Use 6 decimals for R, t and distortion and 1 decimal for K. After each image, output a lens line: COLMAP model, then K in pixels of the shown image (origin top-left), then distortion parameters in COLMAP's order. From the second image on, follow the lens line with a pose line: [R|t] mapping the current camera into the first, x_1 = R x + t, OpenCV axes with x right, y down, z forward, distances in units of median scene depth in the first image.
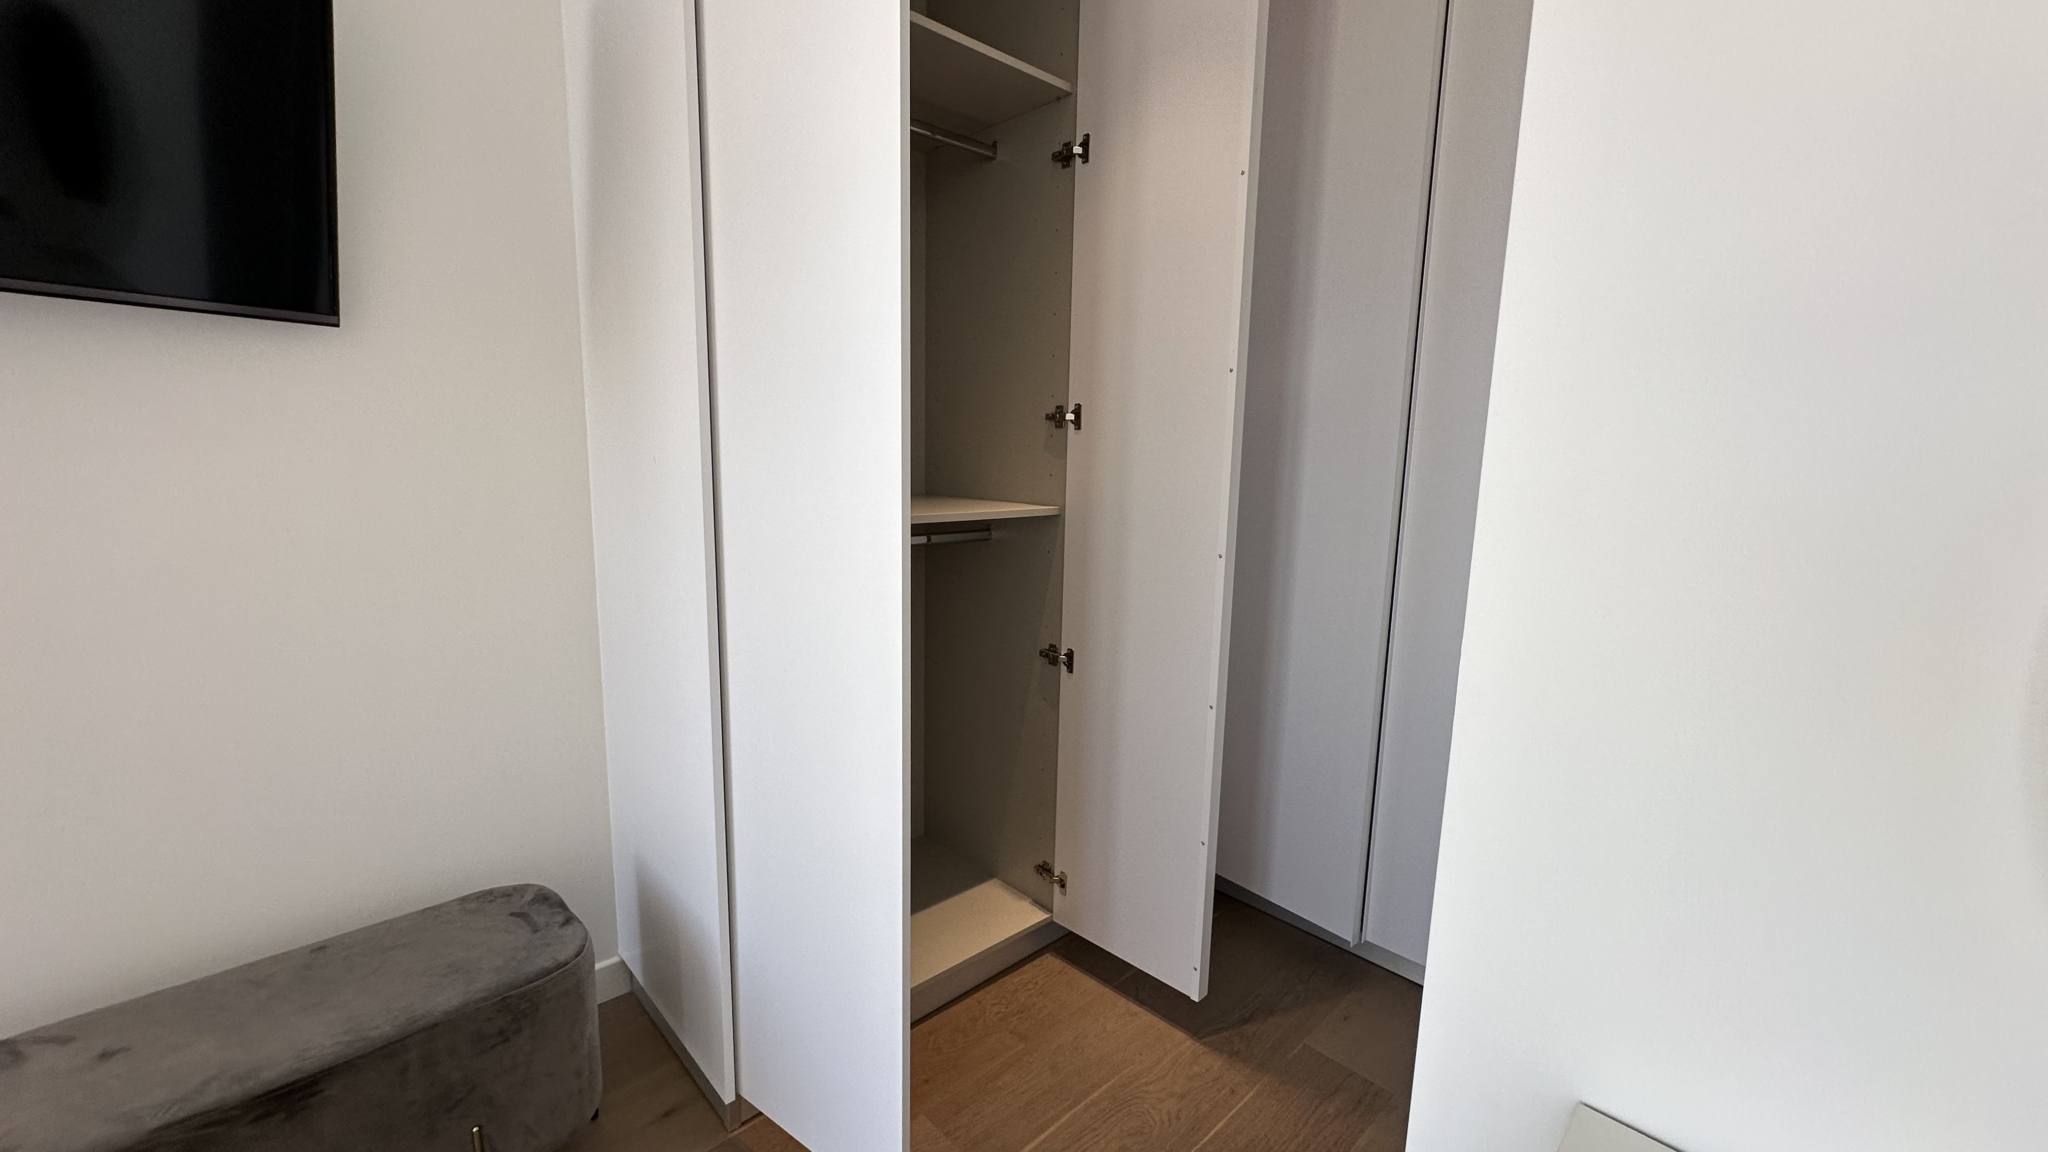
lens RADIAL K [[814.9, 0, 1025.4], [0, 814.9, 575.7], [0, 0, 1]] dist [-0.003007, 0.000550]
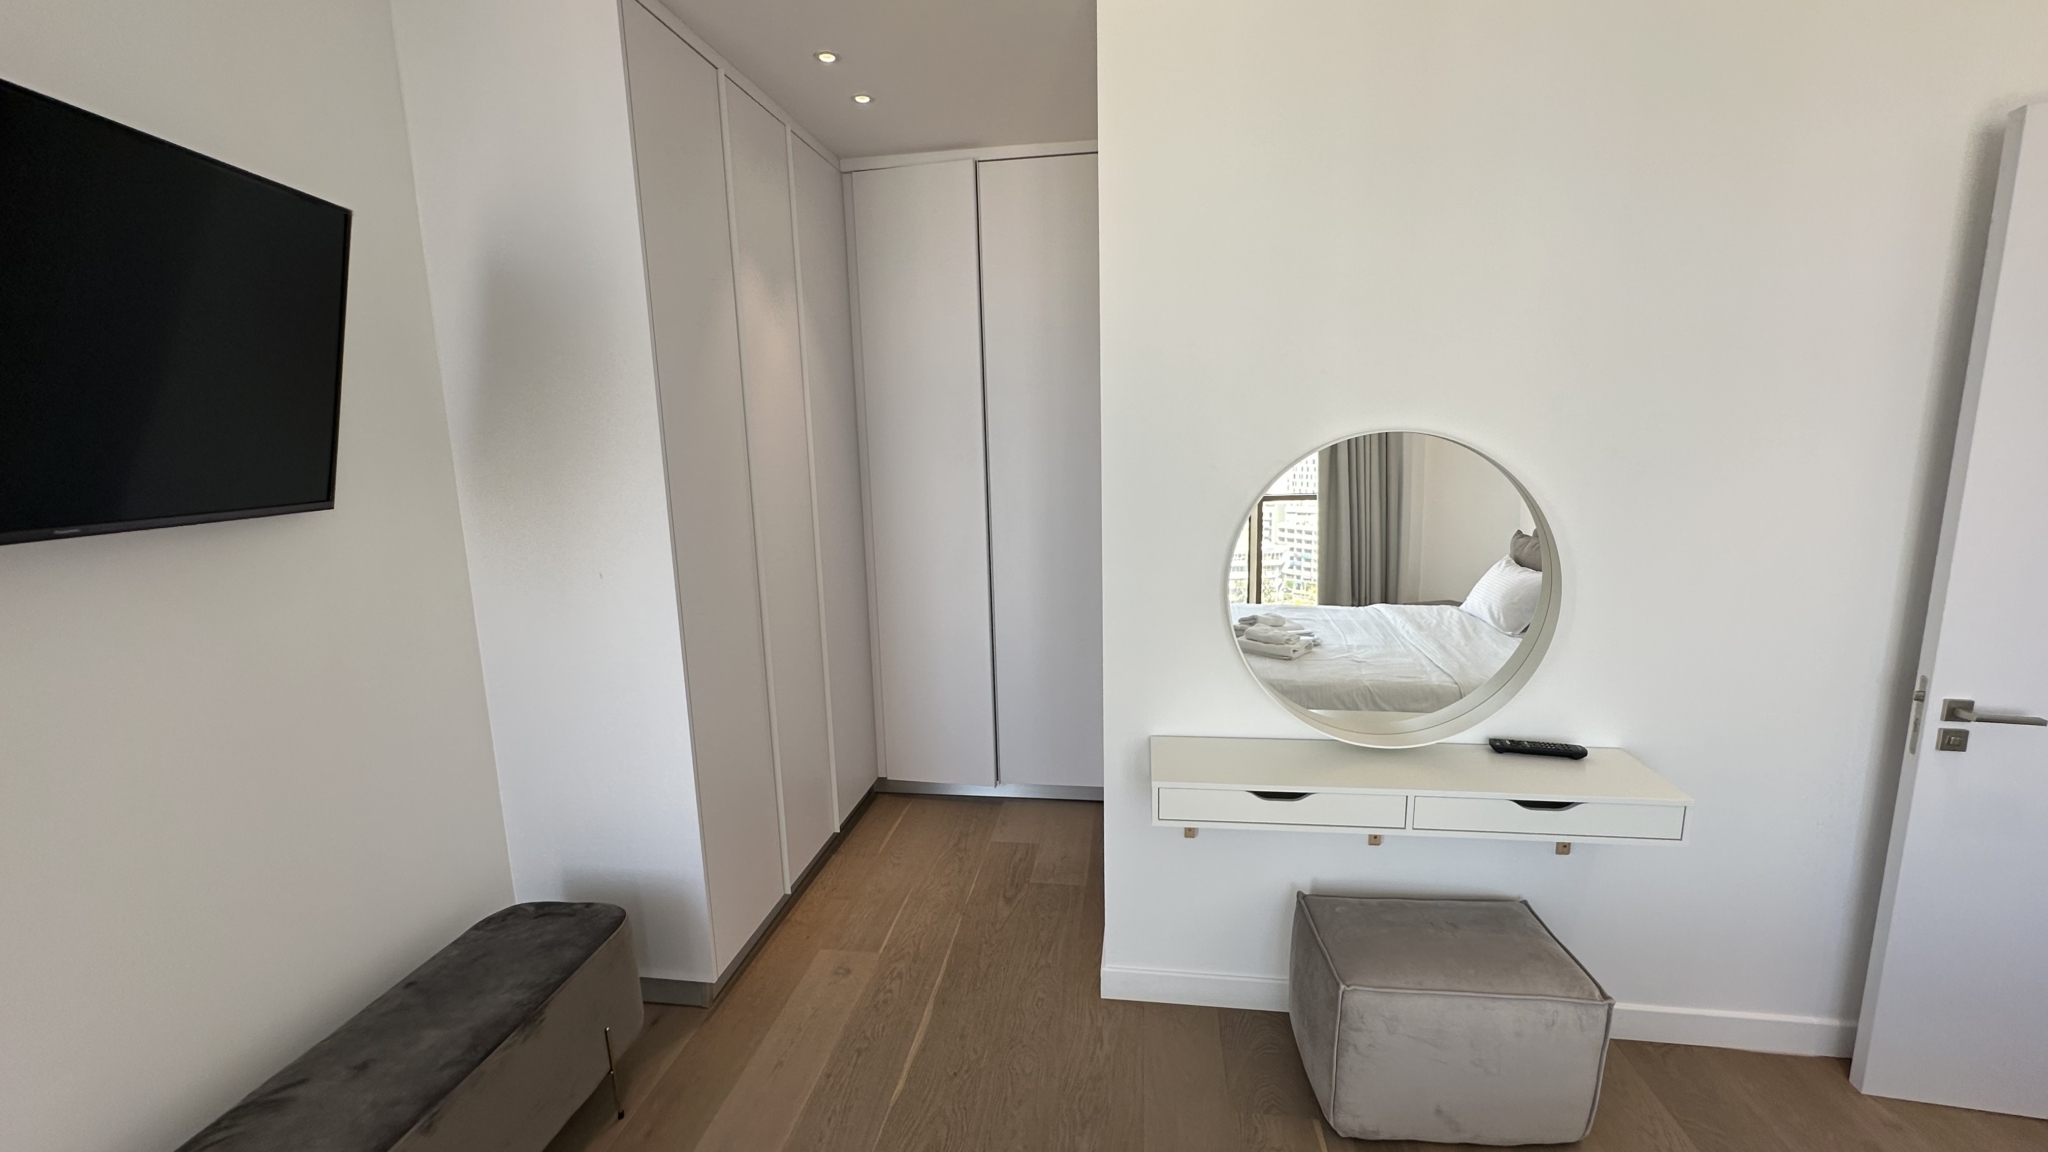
lens RADIAL K [[814.9, 0, 1025.4], [0, 814.9, 575.7], [0, 0, 1]] dist [-0.003007, 0.000550]
pose [[0.788046, -0.144943, 0.598310, -0.770215], [0.135537, 0.988890, 0.061045, -0.134518], [-0.600510, 0.032987, 0.798936, -0.654802]]
